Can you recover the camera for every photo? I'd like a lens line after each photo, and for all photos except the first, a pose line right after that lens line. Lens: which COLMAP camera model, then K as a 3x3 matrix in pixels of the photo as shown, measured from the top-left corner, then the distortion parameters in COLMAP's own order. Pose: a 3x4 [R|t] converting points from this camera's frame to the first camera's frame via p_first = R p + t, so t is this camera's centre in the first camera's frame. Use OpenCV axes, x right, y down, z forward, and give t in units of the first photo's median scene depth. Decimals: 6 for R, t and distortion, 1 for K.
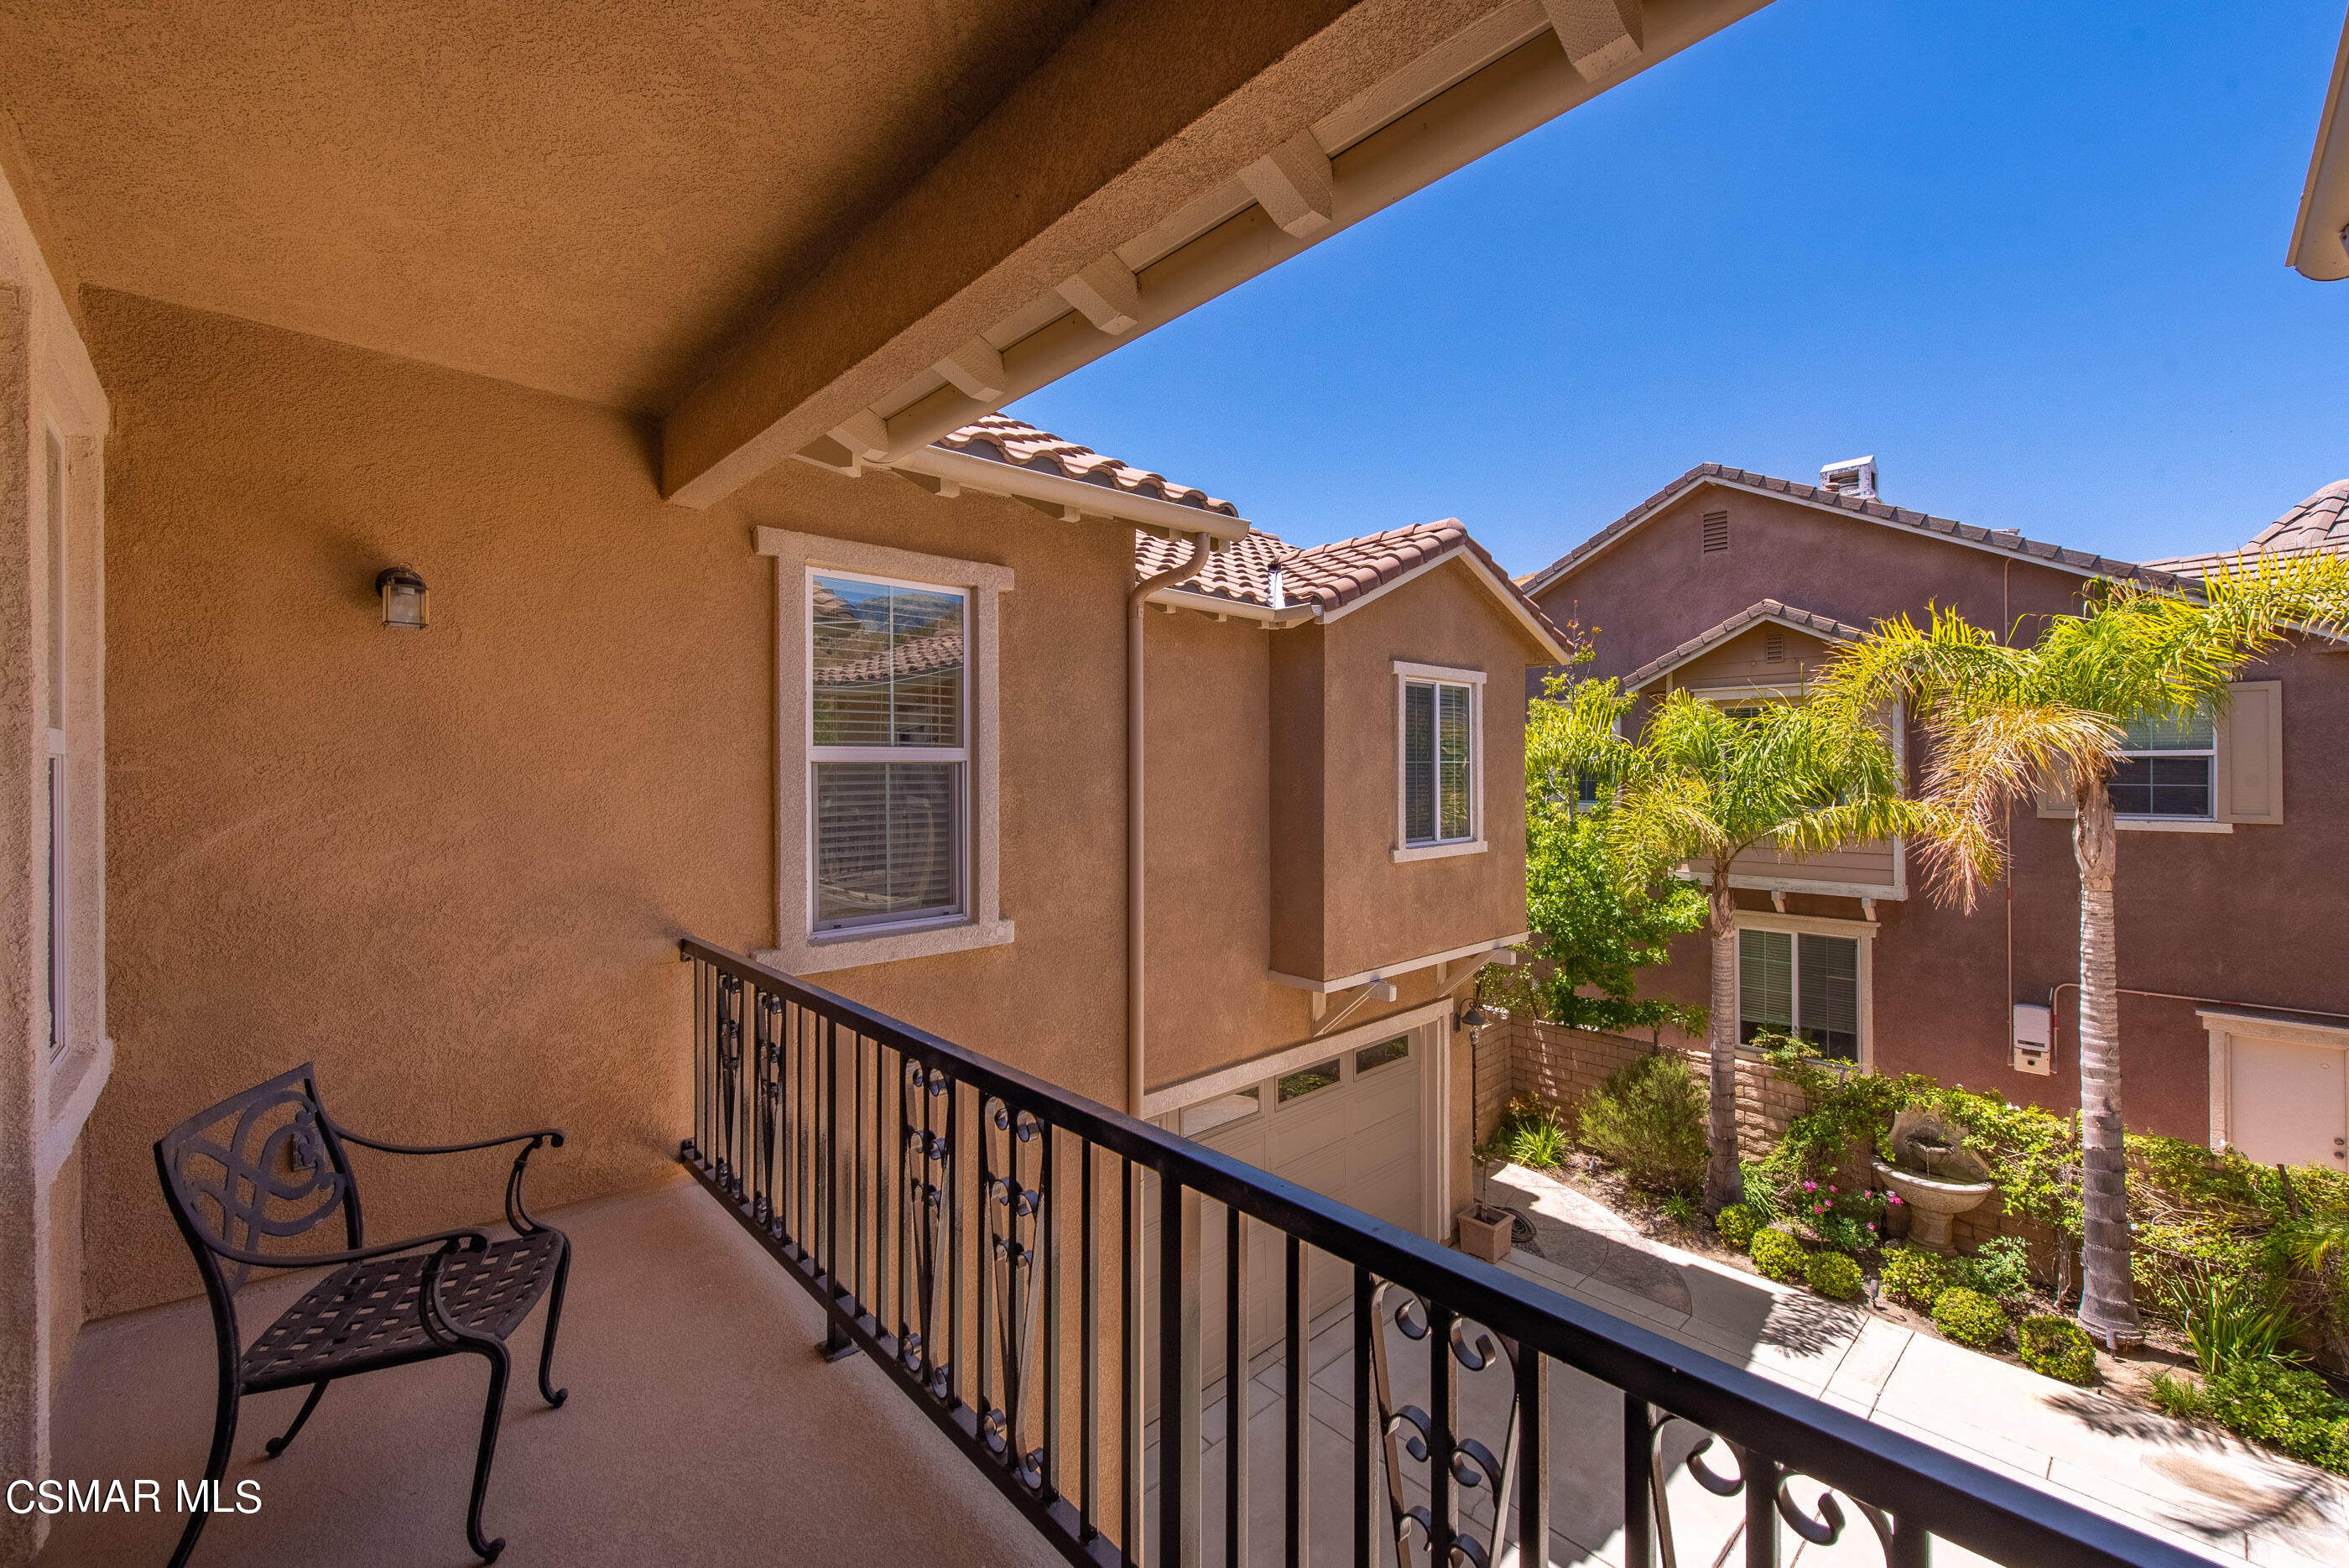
lens RADIAL K [[947.9, 0, 1170.2], [0, 947.9, 768.8], [0, 0, 1]] dist [0.011793, -0.002780]
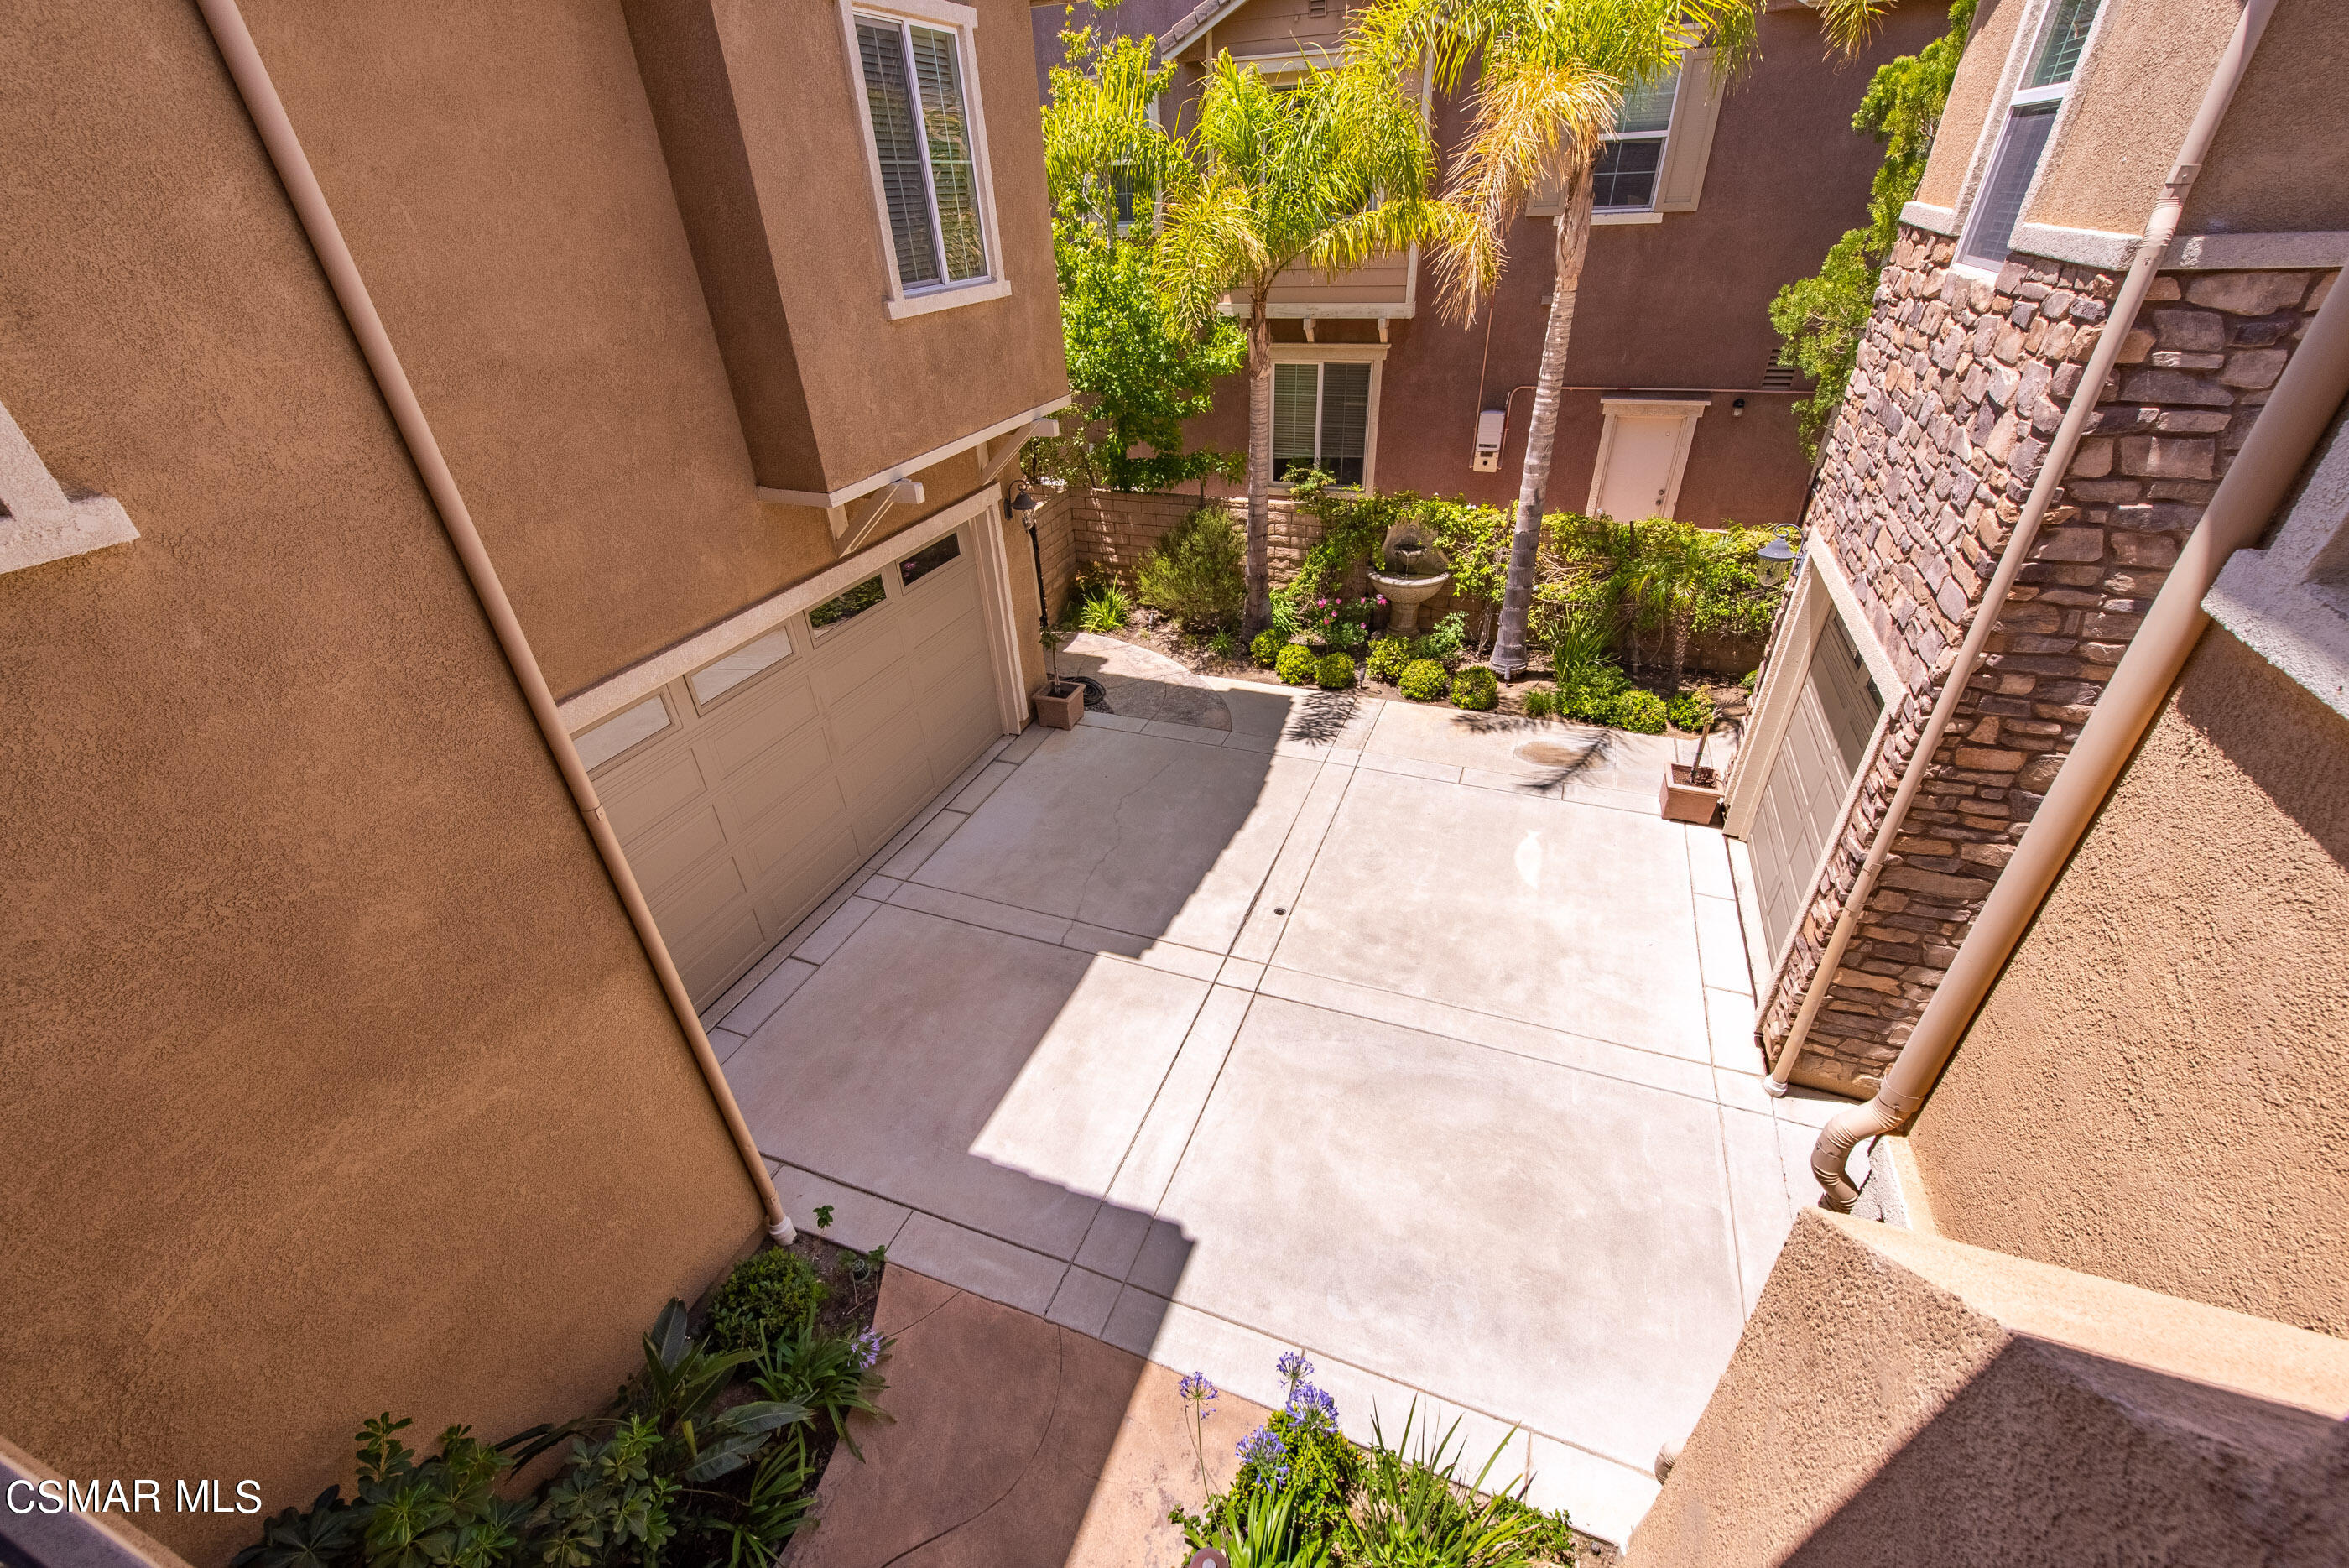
lens RADIAL K [[947.9, 0, 1175.1], [0, 947.9, 799.9], [0, 0, 1]] dist [0.011793, -0.002780]
pose [[0.901120, -0.260660, 0.346466, 0.060651], [0.034507, 0.839684, 0.541977, 0.012549], [-0.432194, -0.476431, 0.765651, 0.100380]]
